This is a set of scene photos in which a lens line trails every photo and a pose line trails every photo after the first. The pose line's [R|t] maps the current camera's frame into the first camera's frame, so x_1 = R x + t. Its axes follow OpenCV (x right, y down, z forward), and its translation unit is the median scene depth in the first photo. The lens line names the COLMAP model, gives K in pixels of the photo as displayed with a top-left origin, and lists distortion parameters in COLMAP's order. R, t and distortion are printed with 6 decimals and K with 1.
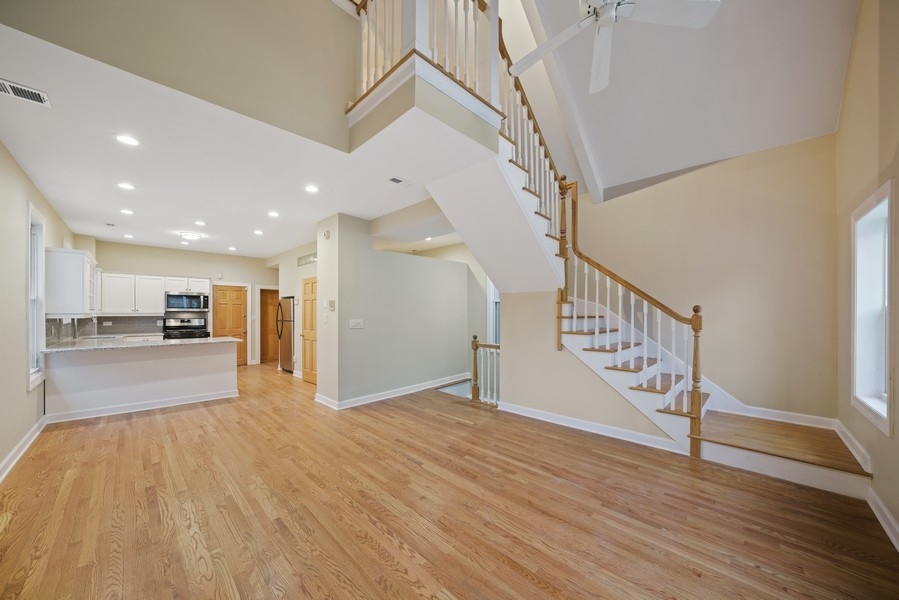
lens RADIAL K [[313.9, 0, 448.2], [0, 313.9, 312.7], [0, 0, 1]] dist [-0.019716, 0.002076]
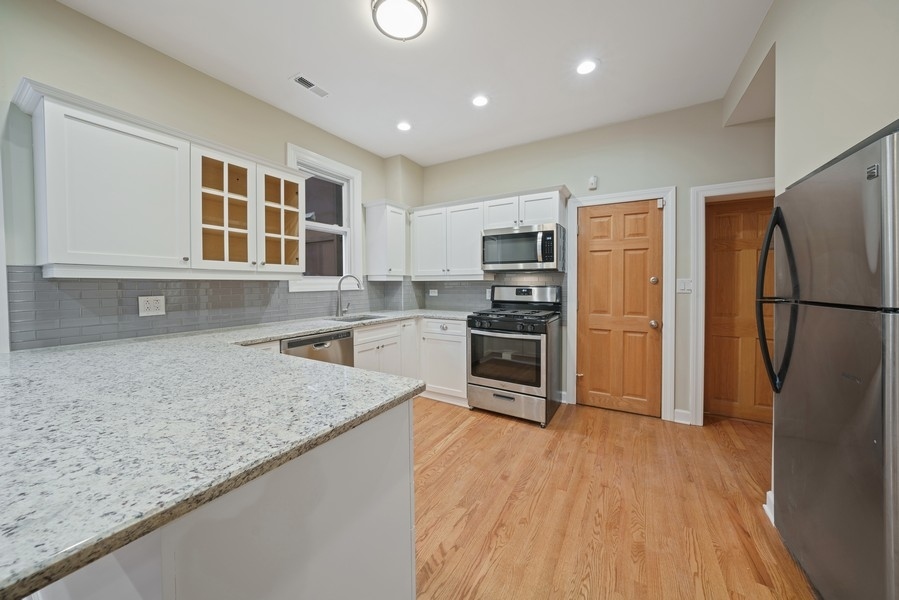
lens RADIAL K [[305.4, 0, 460.5], [0, 305.4, 288.4], [0, 0, 1]] dist [-0.006857, 0.000327]
pose [[0.242040, 0.015778, -0.970138, -0.629792], [0.003457, 0.999847, 0.017124, 0.021628], [0.970260, -0.007499, 0.241948, 1.193964]]
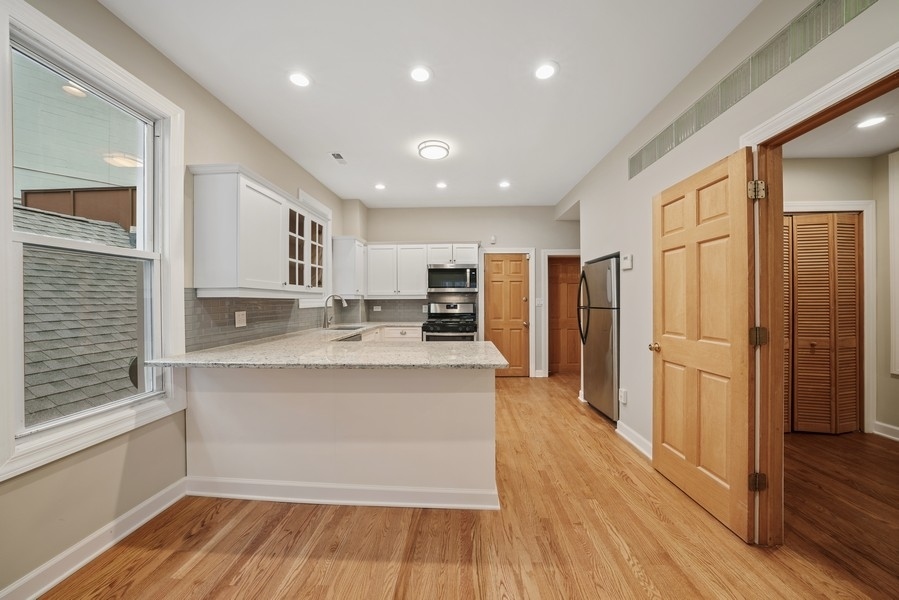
lens RADIAL K [[313.9, 0, 448.5], [0, 313.9, 302.6], [0, 0, 1]] dist [-0.019716, 0.002076]
pose [[0.664291, 0.001324, -0.747473, -0.480583], [0.005085, 0.999967, 0.006291, 0.020917], [0.747457, -0.007980, 0.664262, 0.782995]]
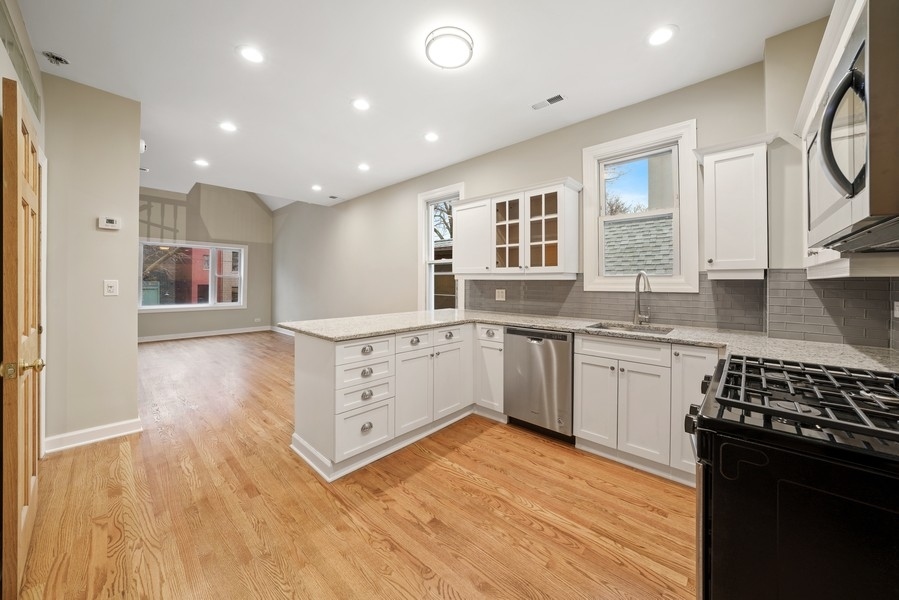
lens RADIAL K [[313.9, 0, 446.0], [0, 313.9, 282.8], [0, 0, 1]] dist [-0.019716, 0.002076]
pose [[-0.999668, -0.008935, -0.024153, -0.996349], [-0.008933, 0.999960, -0.000181, 0.023163], [0.024153, 0.000035, -0.999708, 1.643964]]
